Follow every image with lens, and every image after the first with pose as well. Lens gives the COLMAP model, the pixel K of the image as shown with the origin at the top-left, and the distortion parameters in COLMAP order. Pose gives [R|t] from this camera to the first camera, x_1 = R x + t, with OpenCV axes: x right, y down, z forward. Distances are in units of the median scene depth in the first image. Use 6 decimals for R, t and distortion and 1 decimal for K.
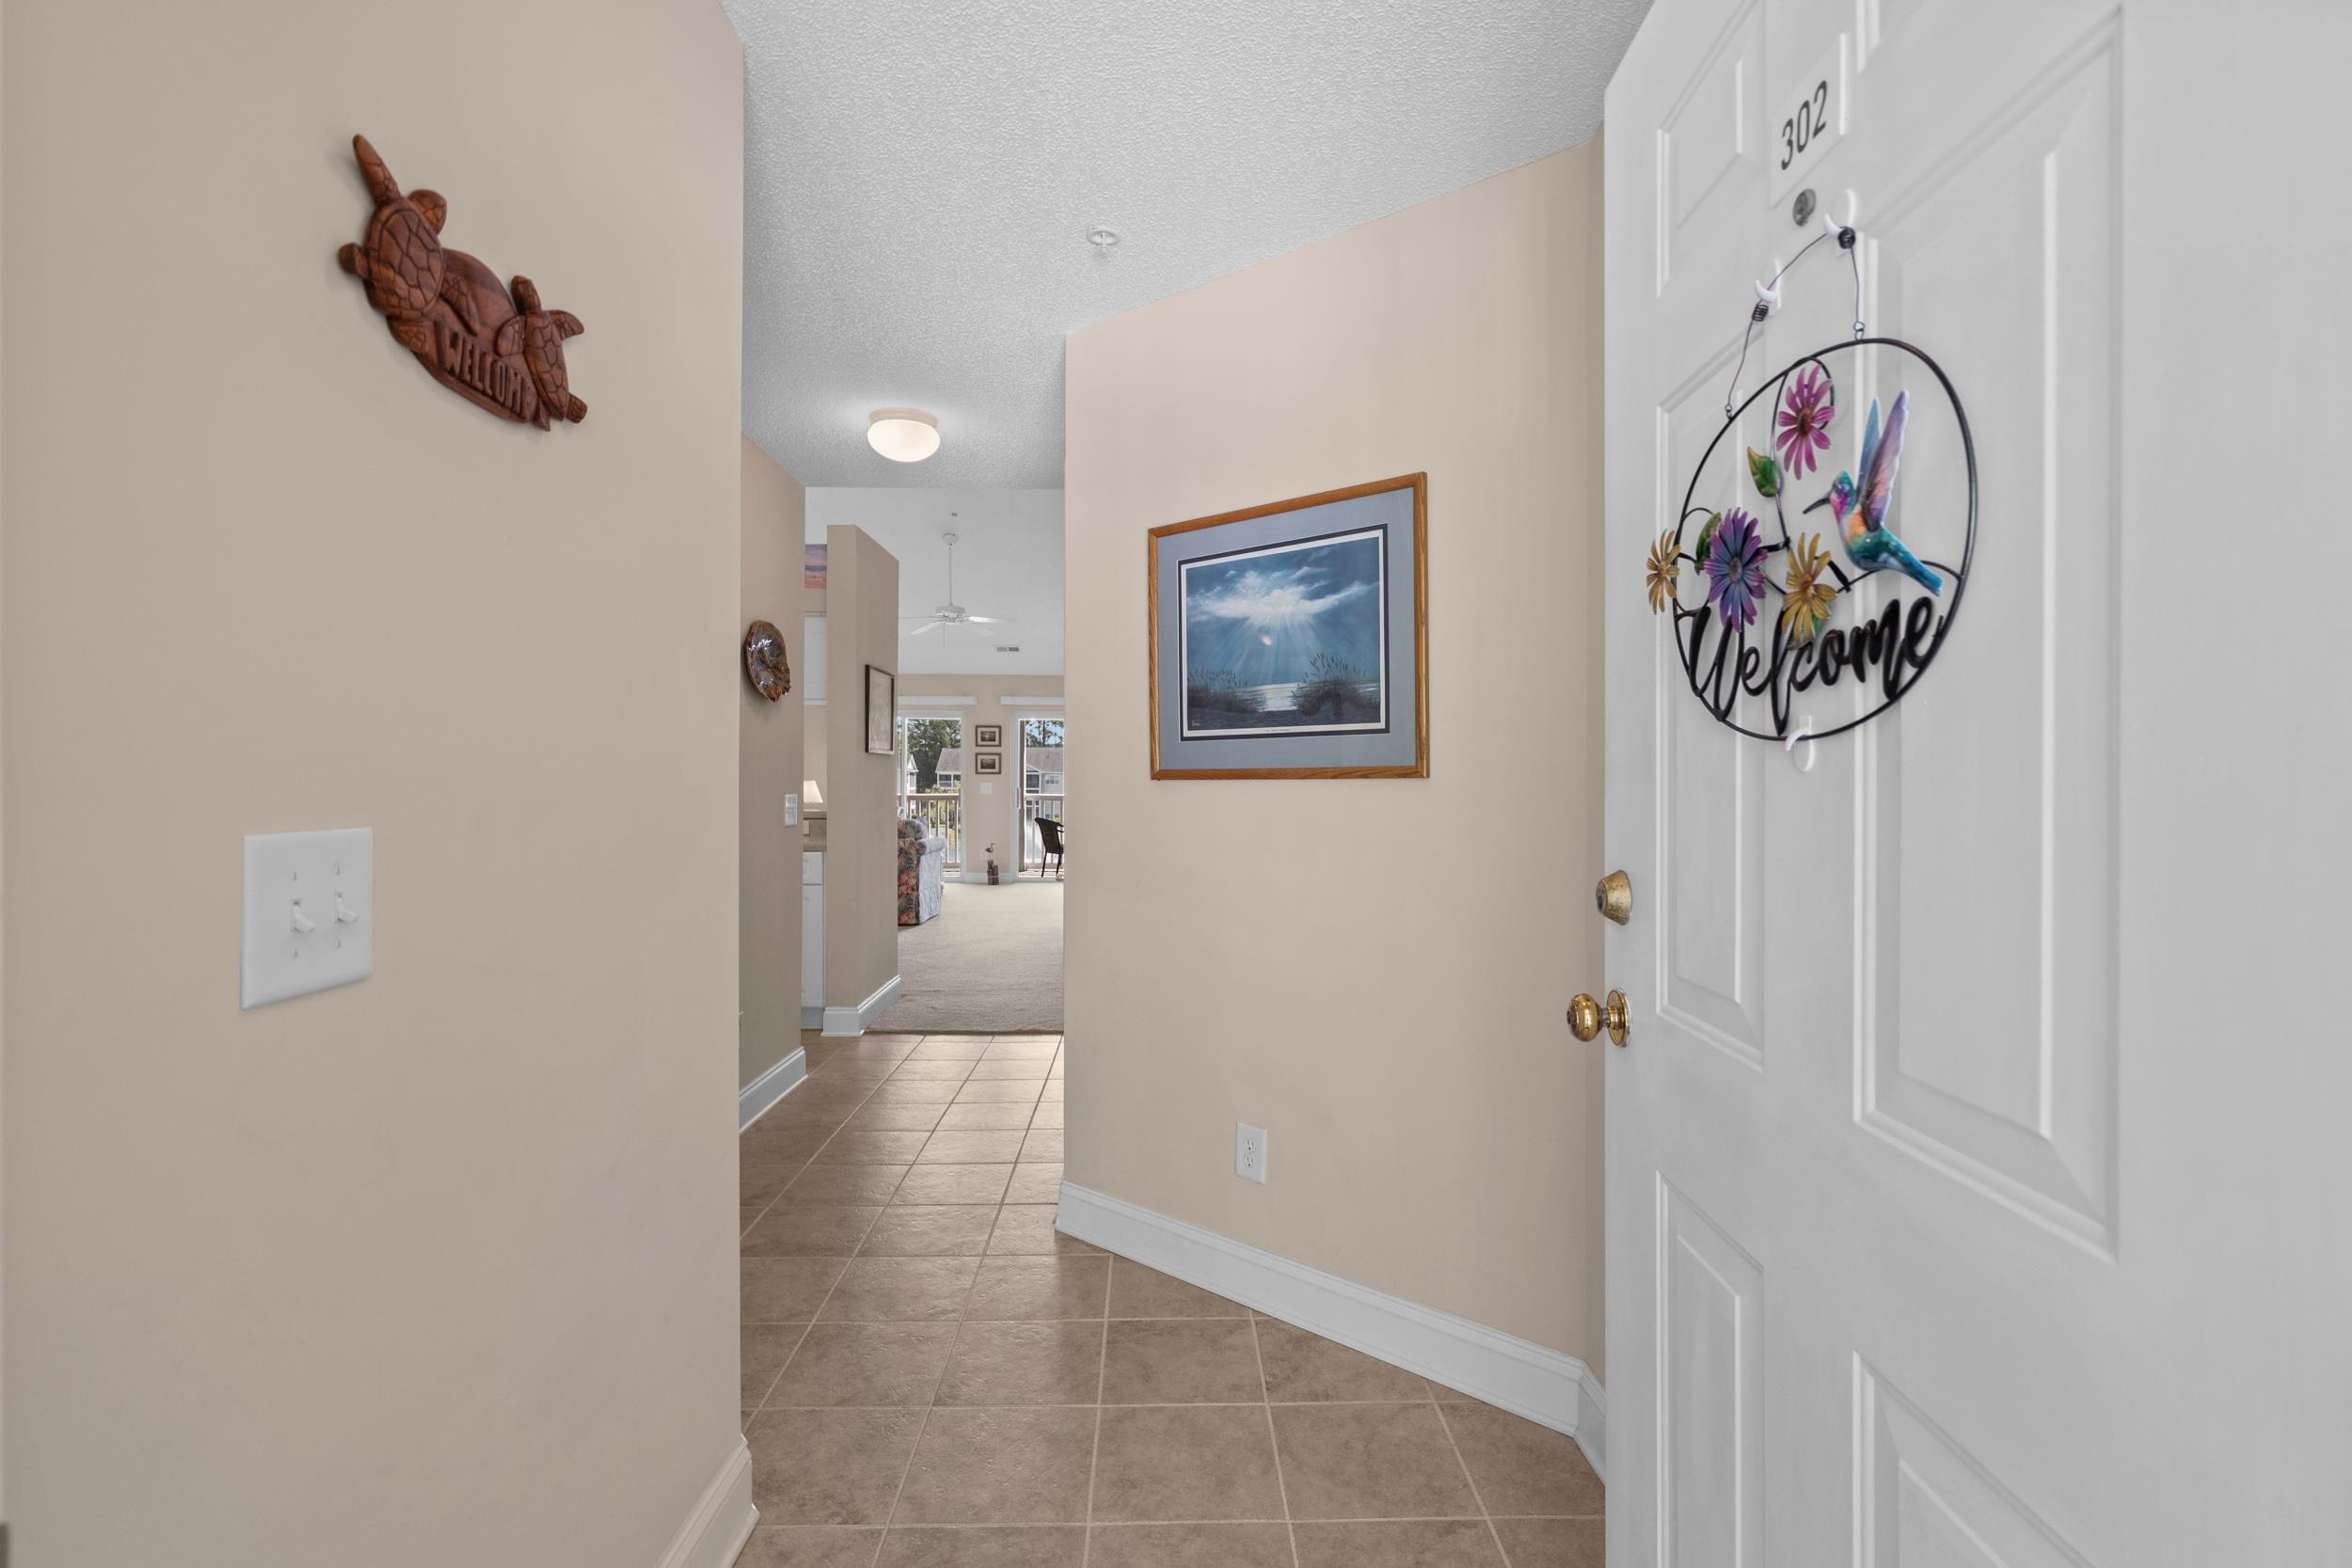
lens RADIAL K [[1081.4, 0, 1230.7], [0, 1081.4, 777.1], [0, 0, 1]] dist [-0.008150, 0.005598]
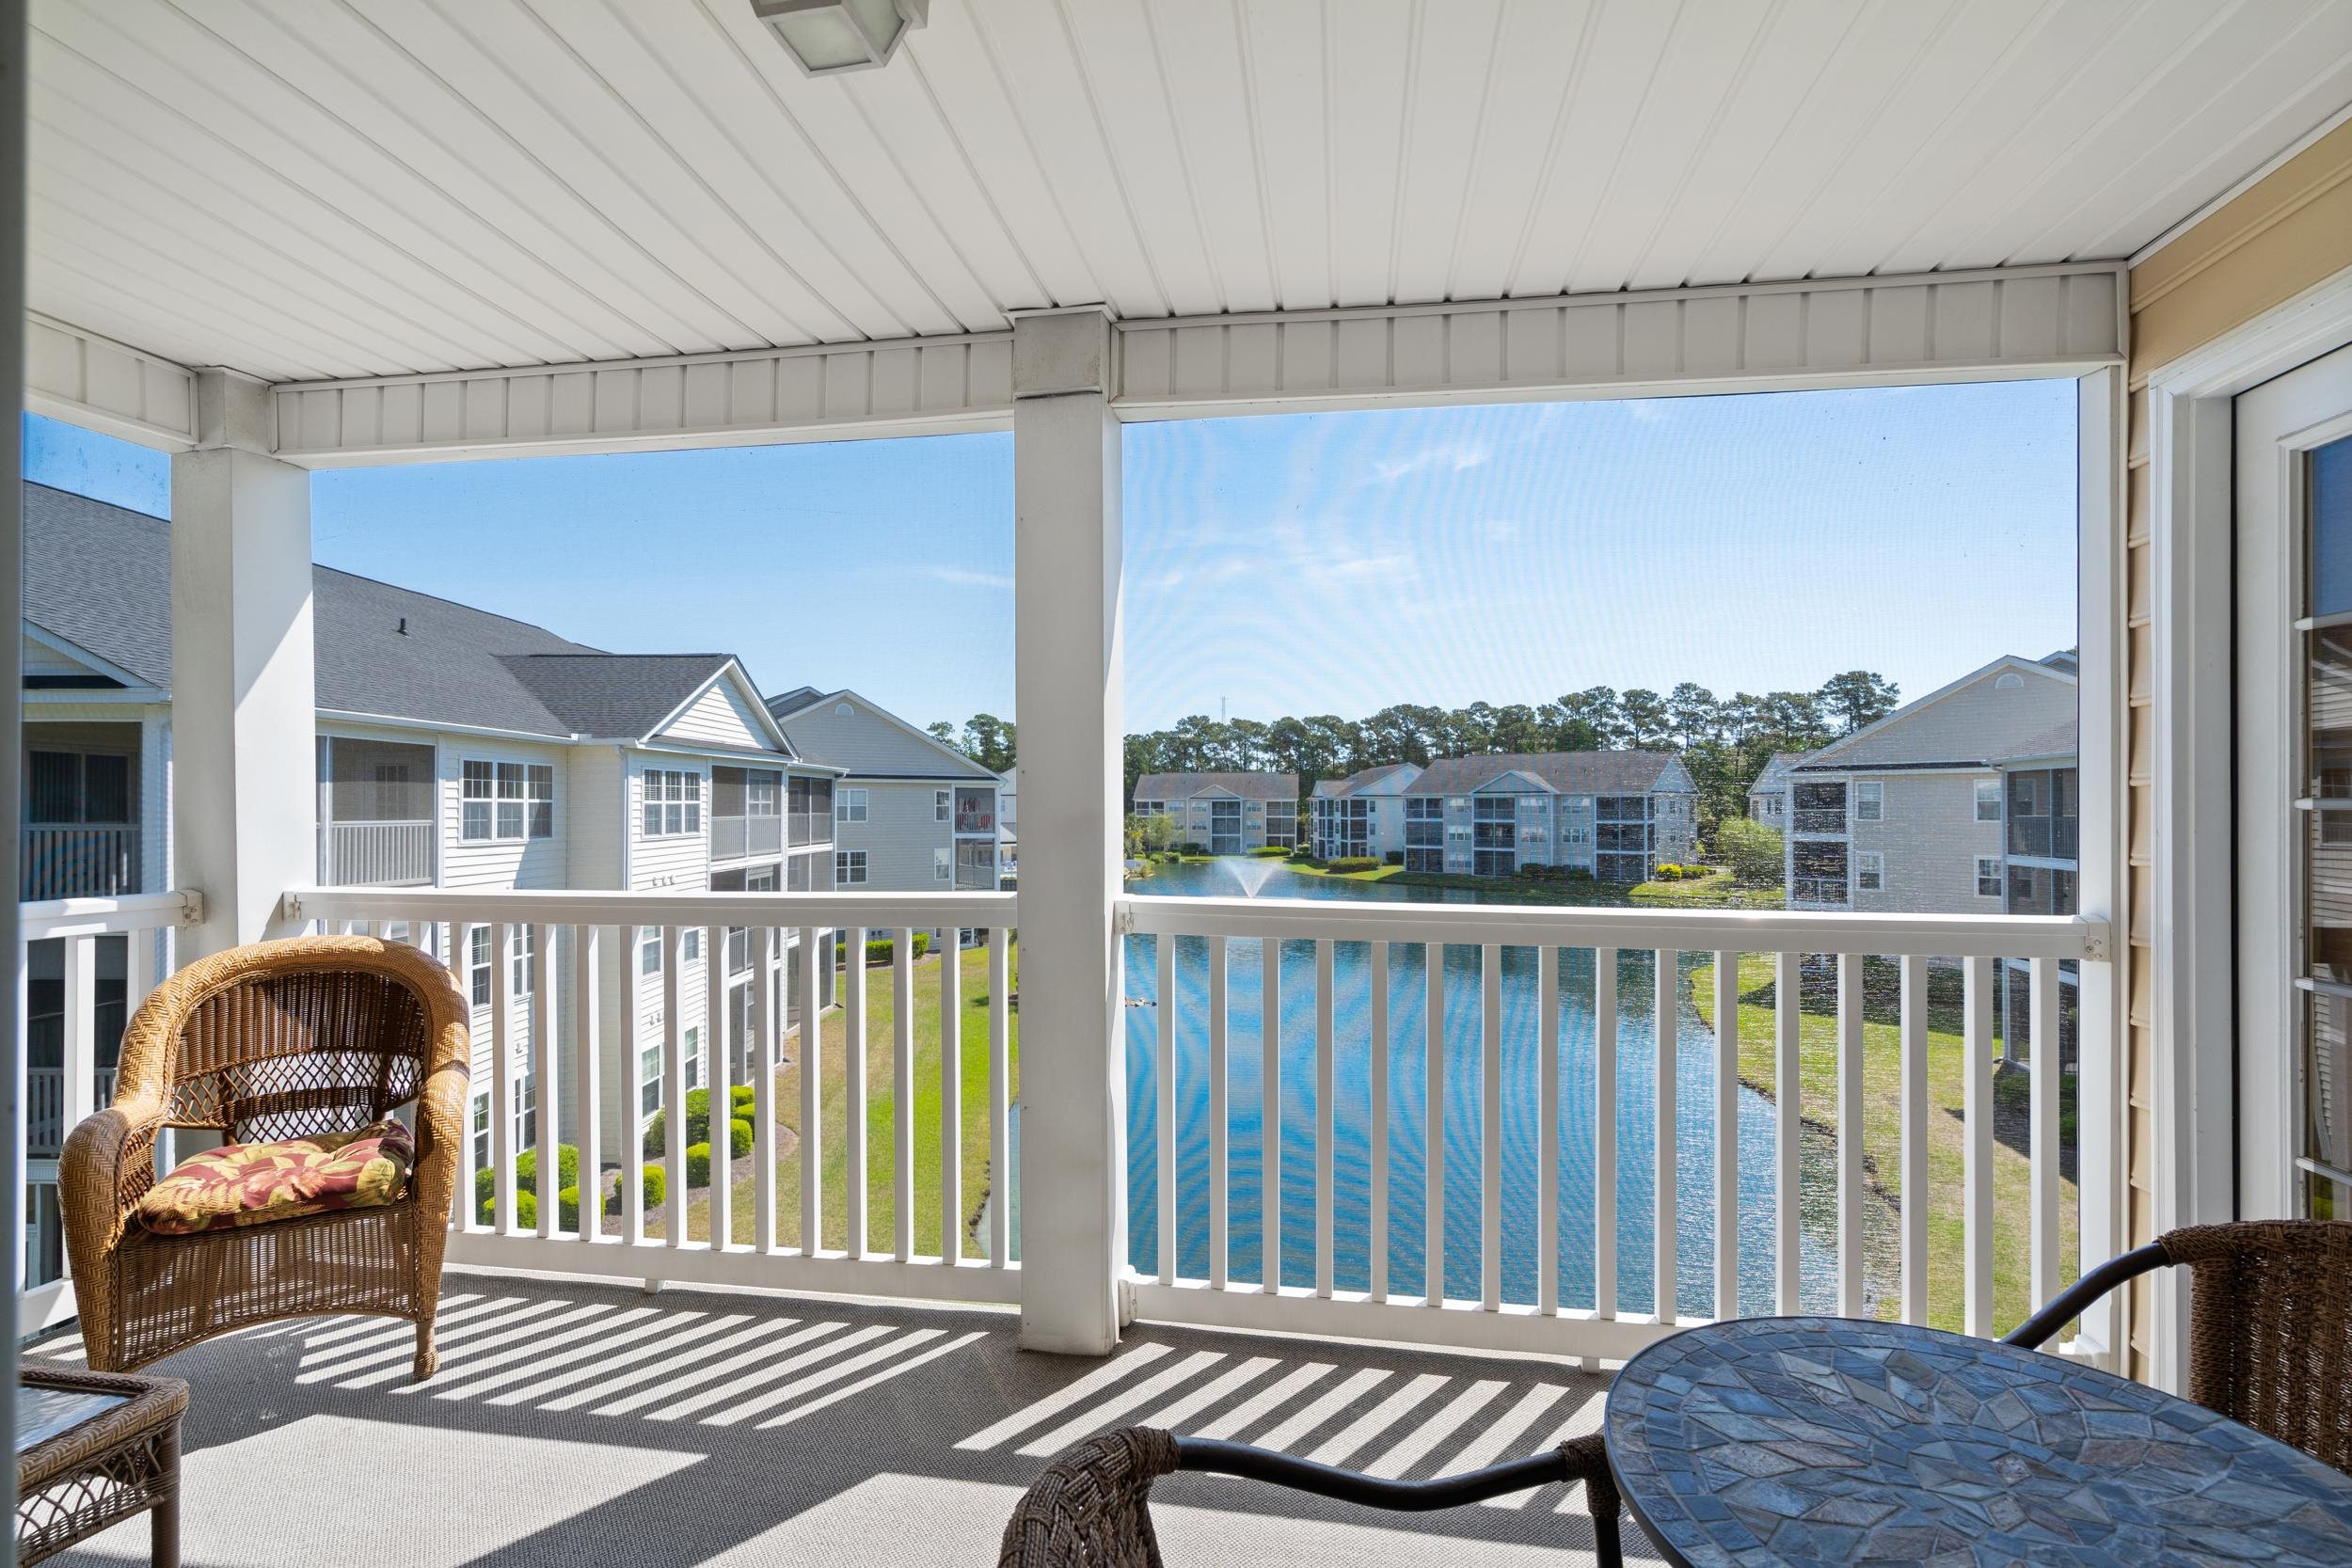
lens RADIAL K [[1081.4, 0, 1185.5], [0, 1081.4, 777.9], [0, 0, 1]] dist [-0.008150, 0.005598]
pose [[0.974528, -0.006526, -0.224170, -0.167011], [0.000931, 0.999686, -0.025057, -0.000316], [0.224263, 0.024210, 0.974228, 0.997328]]
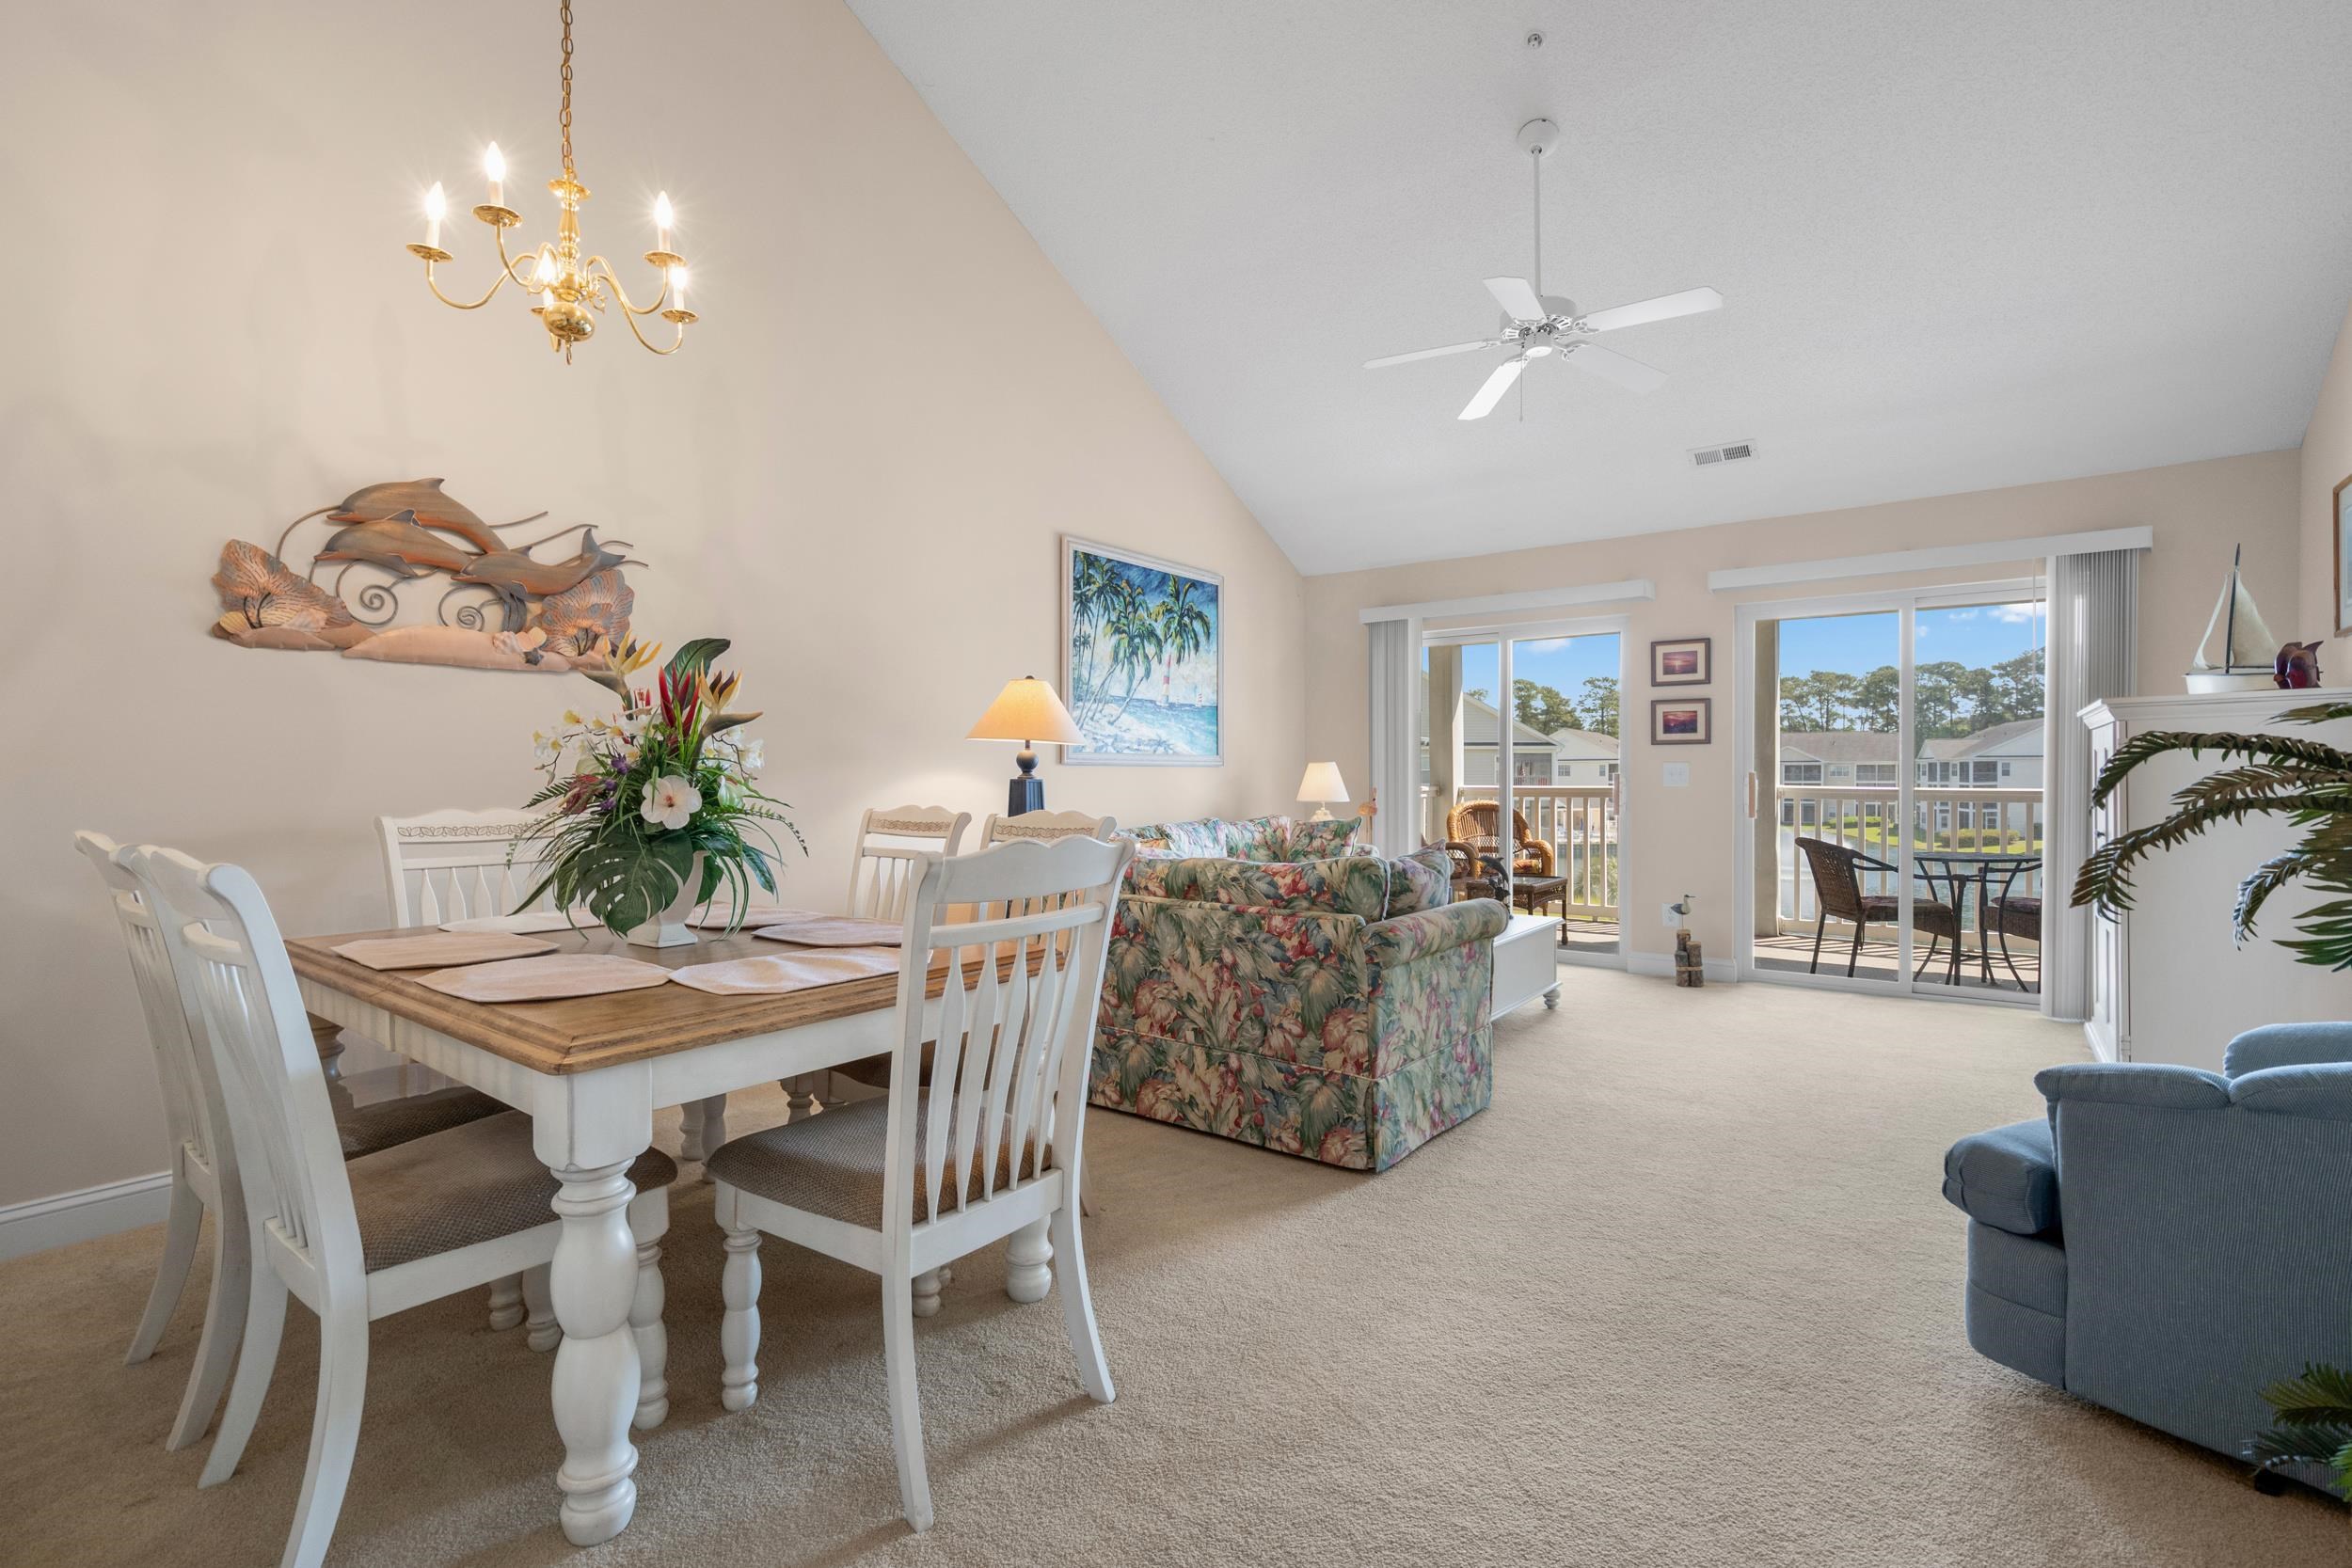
lens RADIAL K [[1081.4, 0, 1158.0], [0, 1081.4, 788.8], [0, 0, 1]] dist [-0.008150, 0.005598]
pose [[0.747138, 0.004262, -0.664655, -0.083436], [0.006755, 0.999879, 0.014006, 0.008562], [0.664635, -0.014954, 0.747019, 0.503157]]
